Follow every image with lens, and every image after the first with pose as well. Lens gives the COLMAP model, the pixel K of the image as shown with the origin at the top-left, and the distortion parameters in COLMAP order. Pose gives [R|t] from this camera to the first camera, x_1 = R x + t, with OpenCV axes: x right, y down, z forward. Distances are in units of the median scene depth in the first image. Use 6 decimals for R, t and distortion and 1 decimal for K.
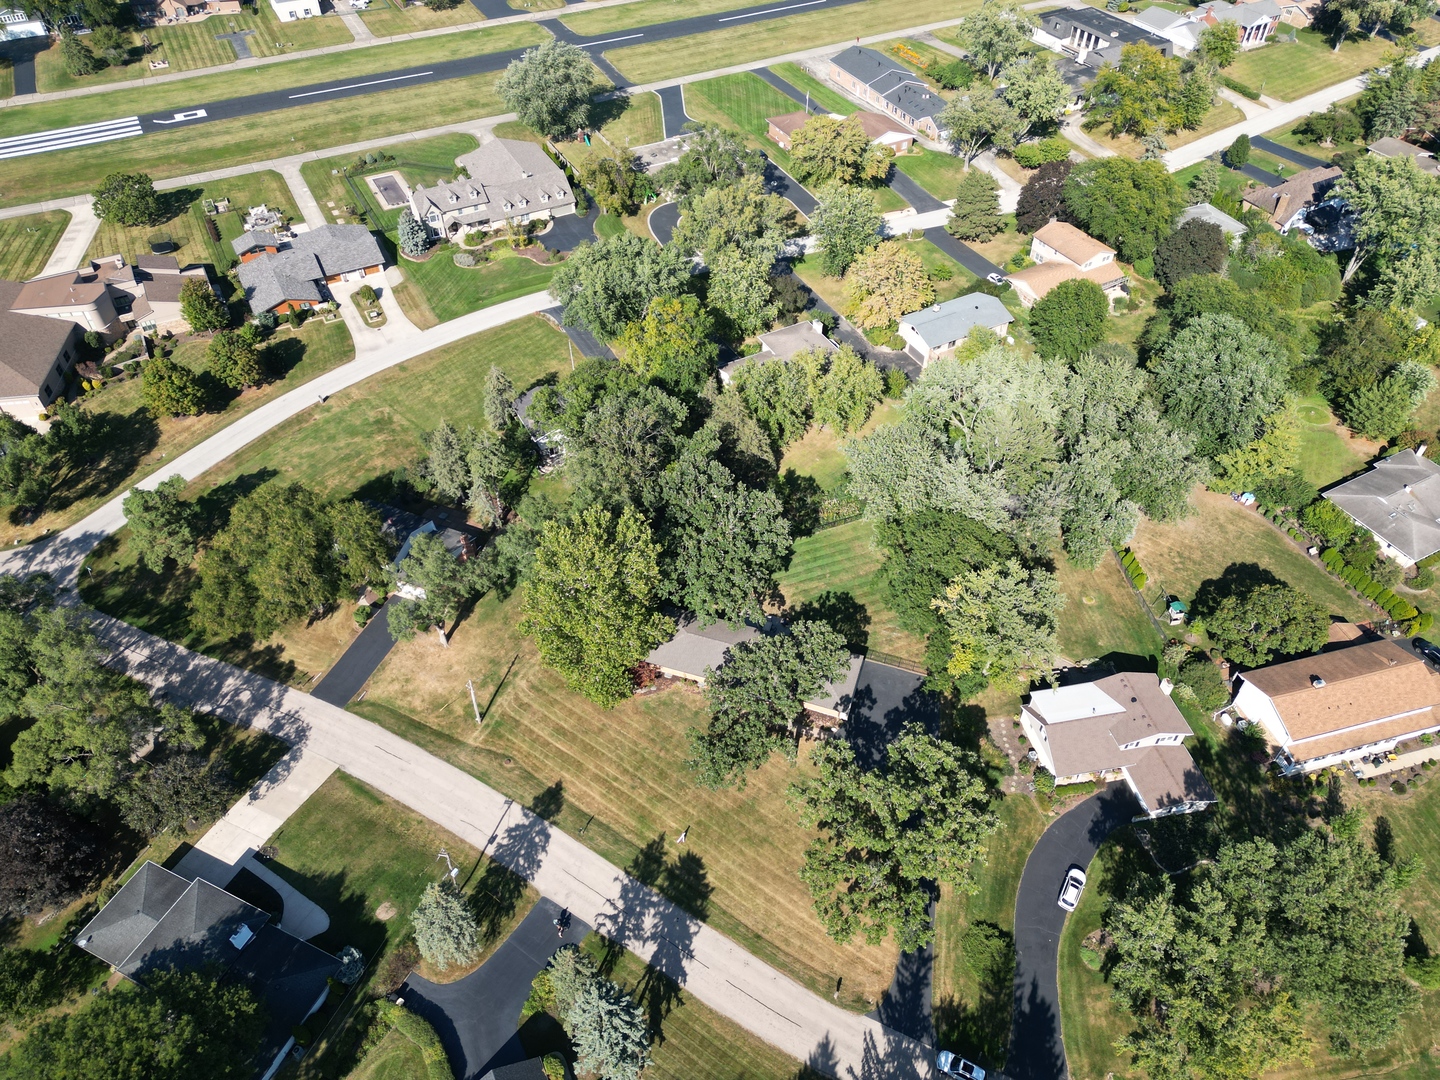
lens RADIAL K [[1067.5, 0, 720.0], [0, 1067.5, 540.0], [0, 0, 1]] dist [0.079354, -0.076569]
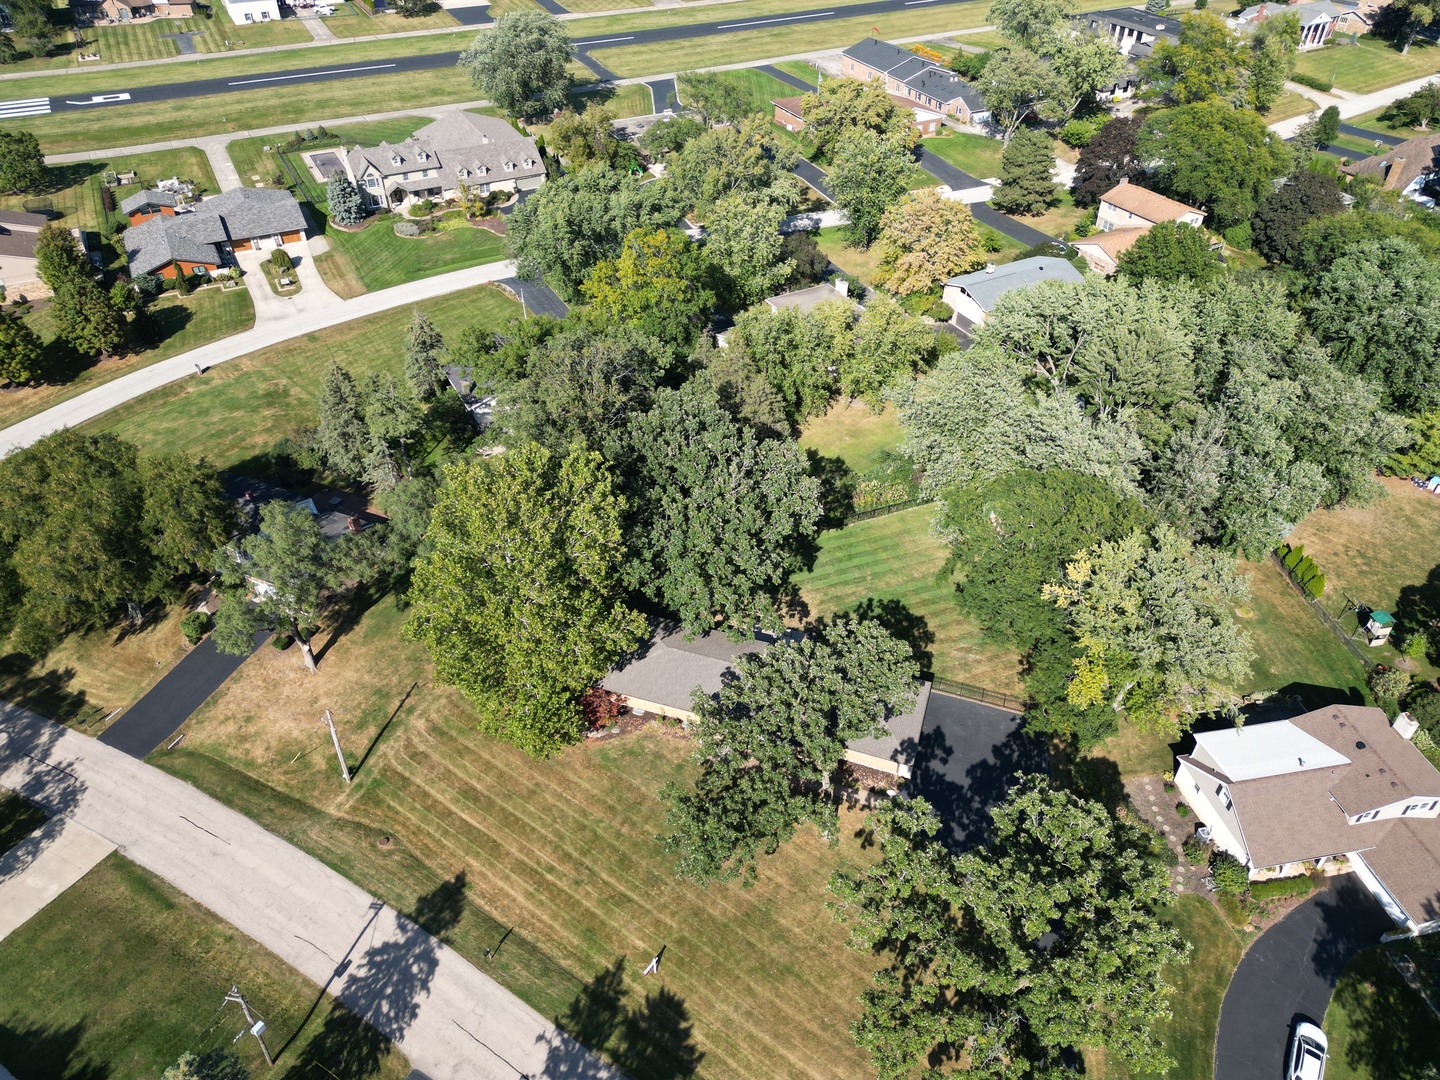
lens RADIAL K [[1041.2, 0, 720.0], [0, 1041.2, 540.0], [0, 0, 1]] dist [0.056111, -0.039684]
pose [[0.999982, 0.004797, 0.003707, -0.000233], [-0.004376, 0.994345, -0.106104, 0.082893], [-0.004195, 0.106086, 0.994348, 0.316825]]
